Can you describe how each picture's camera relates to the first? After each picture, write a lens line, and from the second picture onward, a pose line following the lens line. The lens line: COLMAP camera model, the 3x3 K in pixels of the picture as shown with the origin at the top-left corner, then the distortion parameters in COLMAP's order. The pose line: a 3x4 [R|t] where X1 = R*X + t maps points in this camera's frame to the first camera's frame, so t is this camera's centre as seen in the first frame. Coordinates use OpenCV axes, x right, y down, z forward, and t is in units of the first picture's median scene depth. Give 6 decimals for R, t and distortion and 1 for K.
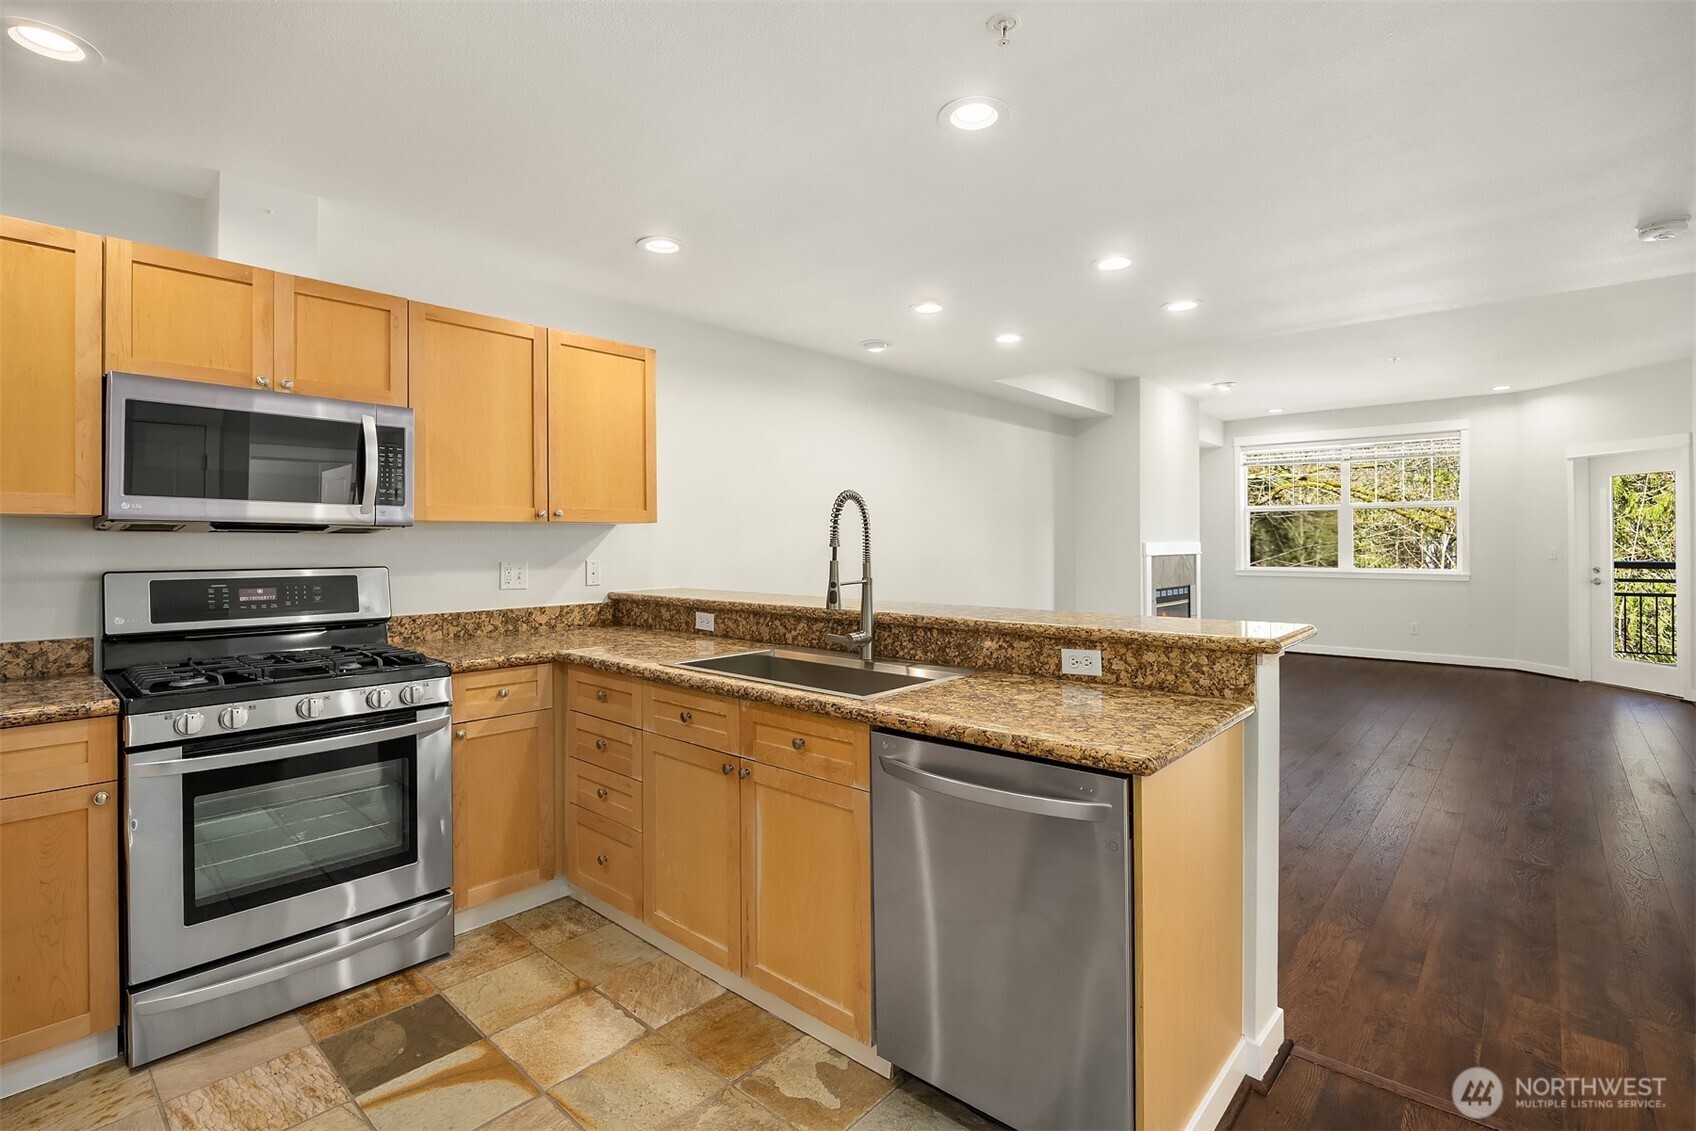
lens RADIAL K [[798.6, 0, 848.5], [0, 798.6, 548.7], [0, 0, 1]] dist [0.000074, -0.000629]
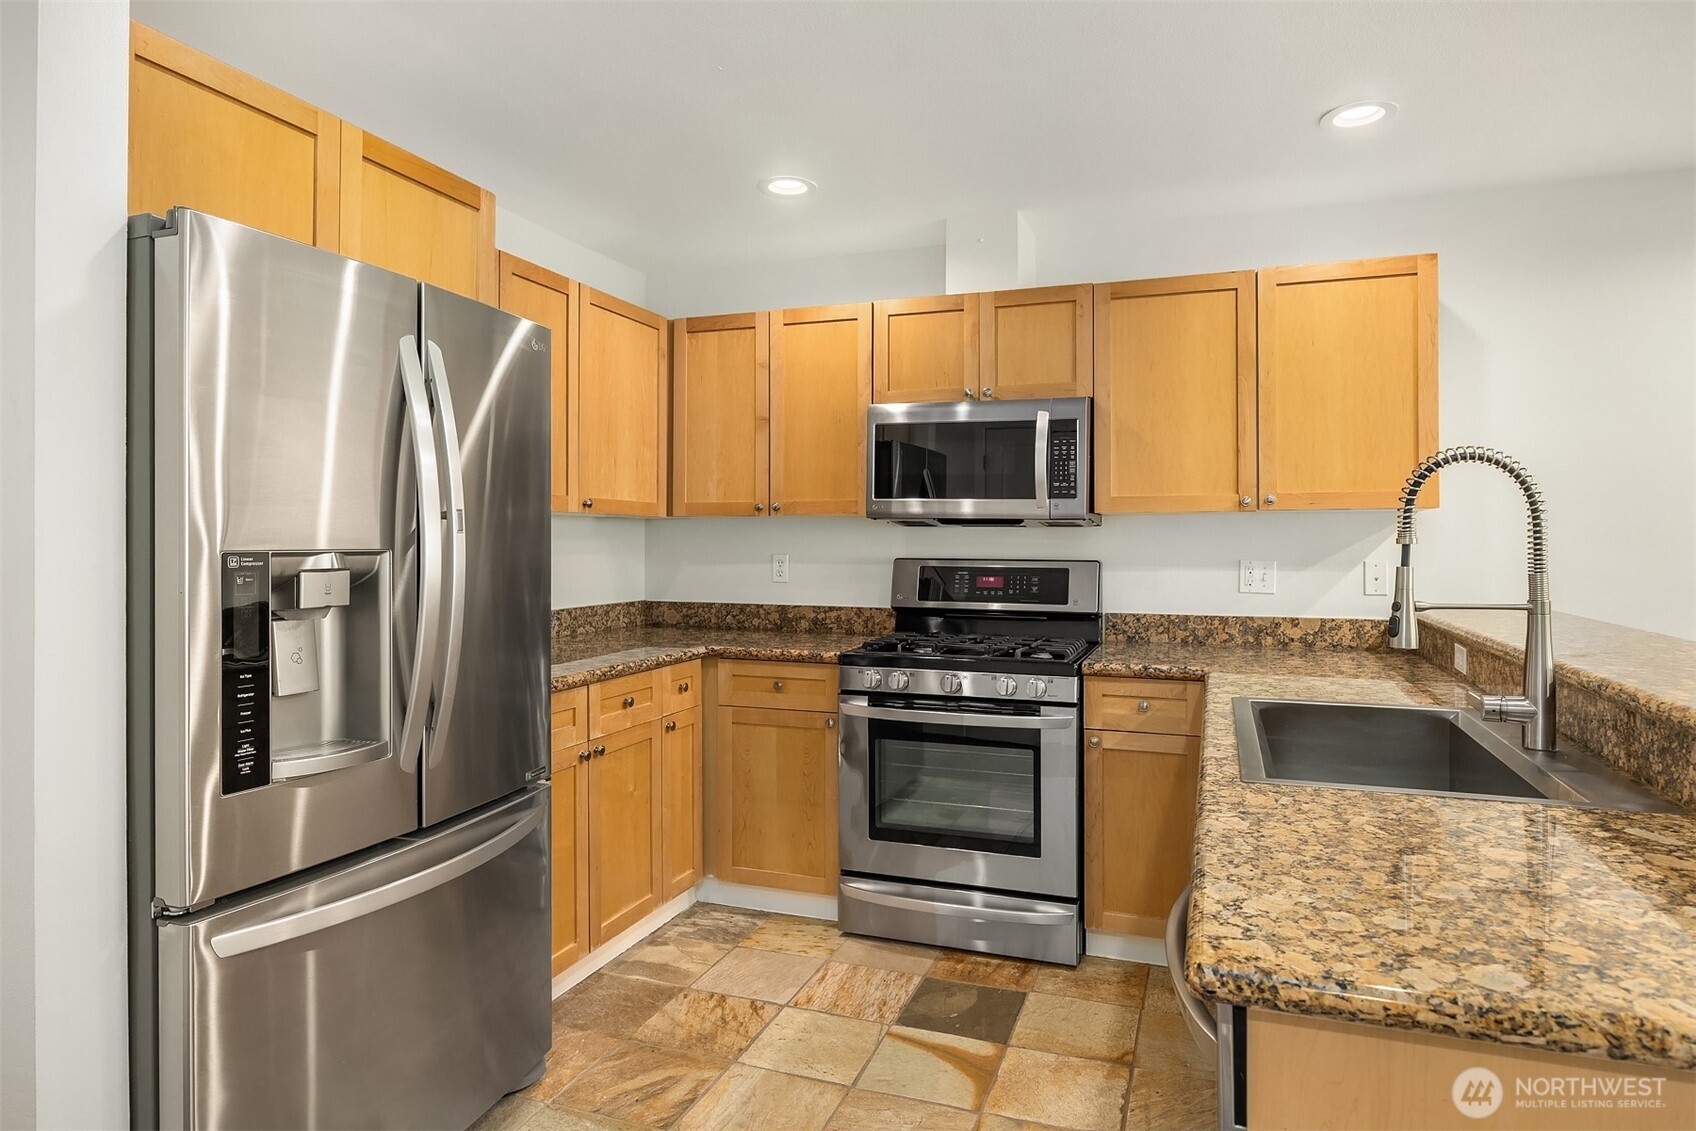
lens RADIAL K [[984.7, 0, 852.6], [0, 984.7, 548.0], [0, 0, 1]] dist [-0.000925, -0.000524]
pose [[0.377567, 0.013633, -0.925882, 0.474377], [-0.009924, 0.999894, 0.010676, -0.003134], [0.925929, 0.005157, 0.377662, 0.304841]]
